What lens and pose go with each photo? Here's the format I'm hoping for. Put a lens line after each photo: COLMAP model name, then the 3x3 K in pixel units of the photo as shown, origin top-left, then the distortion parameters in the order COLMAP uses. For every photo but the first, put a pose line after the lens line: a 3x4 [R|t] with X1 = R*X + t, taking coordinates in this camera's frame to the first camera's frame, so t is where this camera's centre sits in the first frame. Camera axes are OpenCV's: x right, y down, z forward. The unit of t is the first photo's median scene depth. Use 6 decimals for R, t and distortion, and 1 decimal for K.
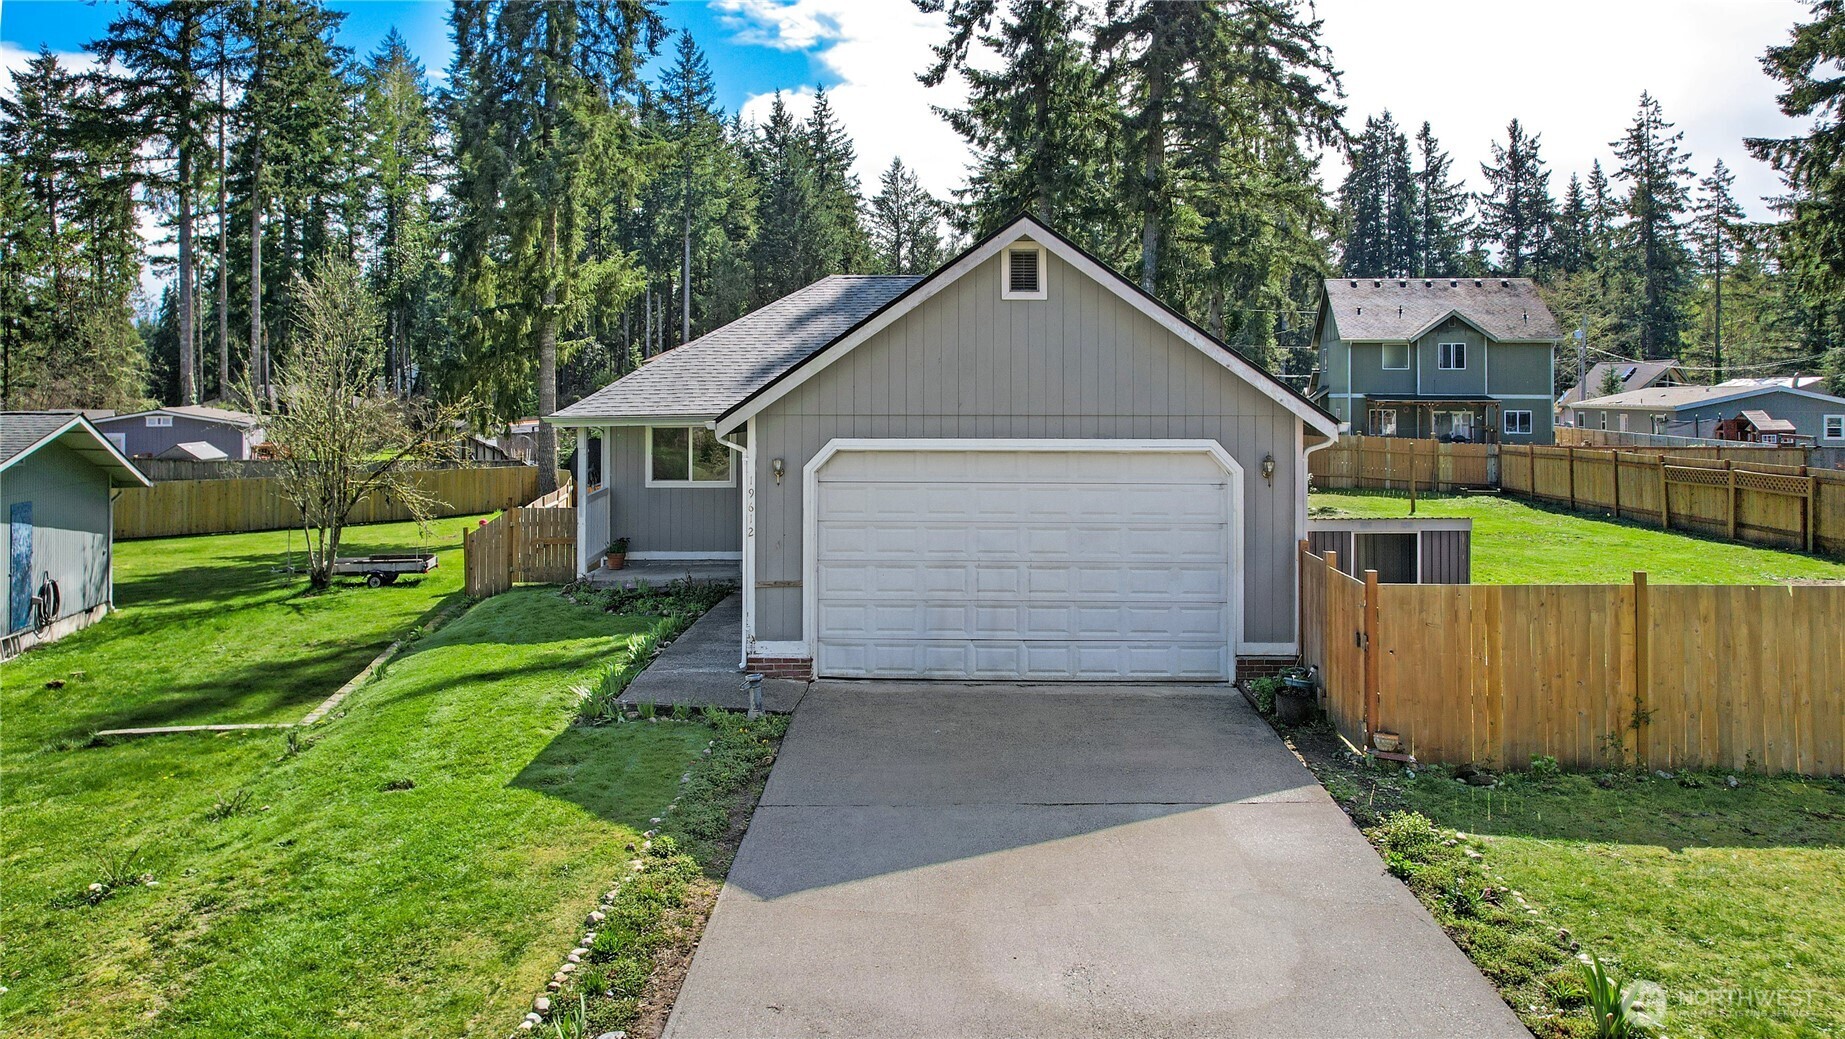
lens RADIAL K [[1131.1, 0, 922.2], [0, 1131.1, 440.3], [0, 0, 1]] dist [-0.025194, -0.000298]
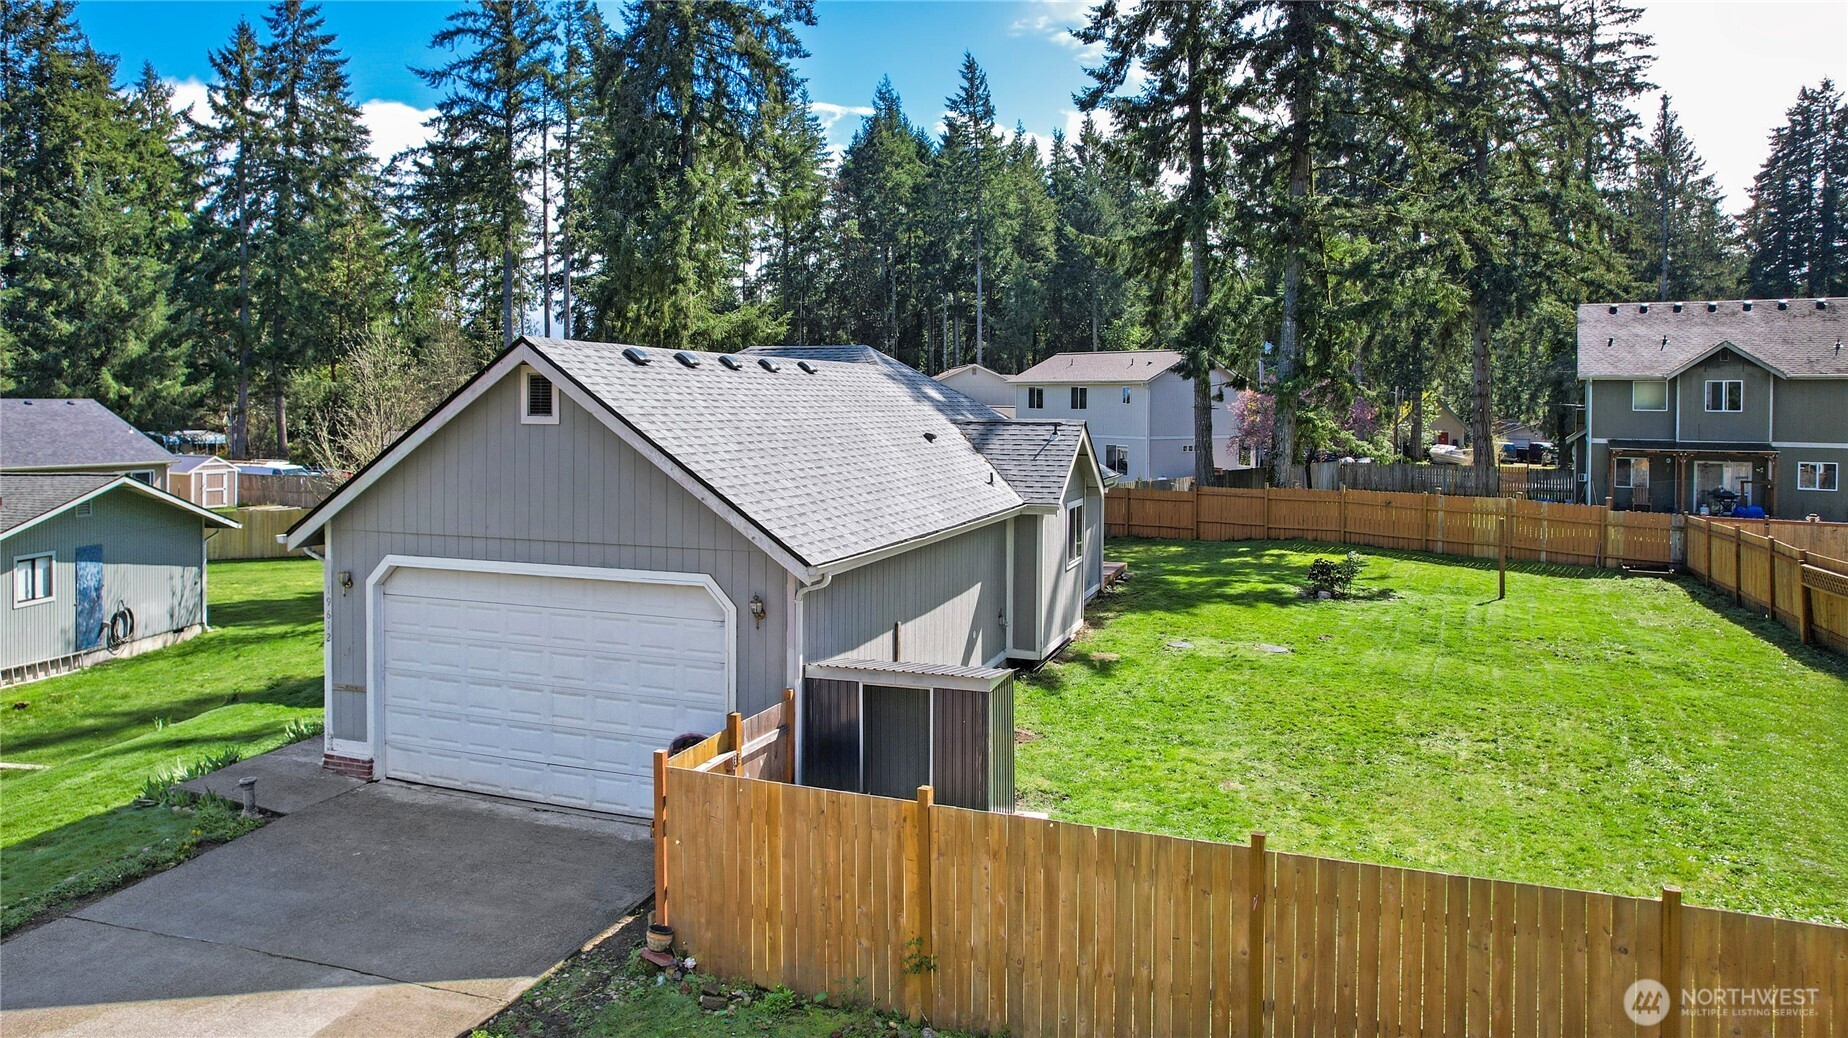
lens RADIAL K [[1116.8, 0, 926.9], [0, 1116.8, 490.6], [0, 0, 1]] dist [-0.012788, 0.003648]
pose [[0.954899, 0.029047, -0.295506, 0.371416], [-0.019212, 0.999162, 0.036133, -0.056934], [0.296308, -0.028826, 0.954657, 0.088720]]
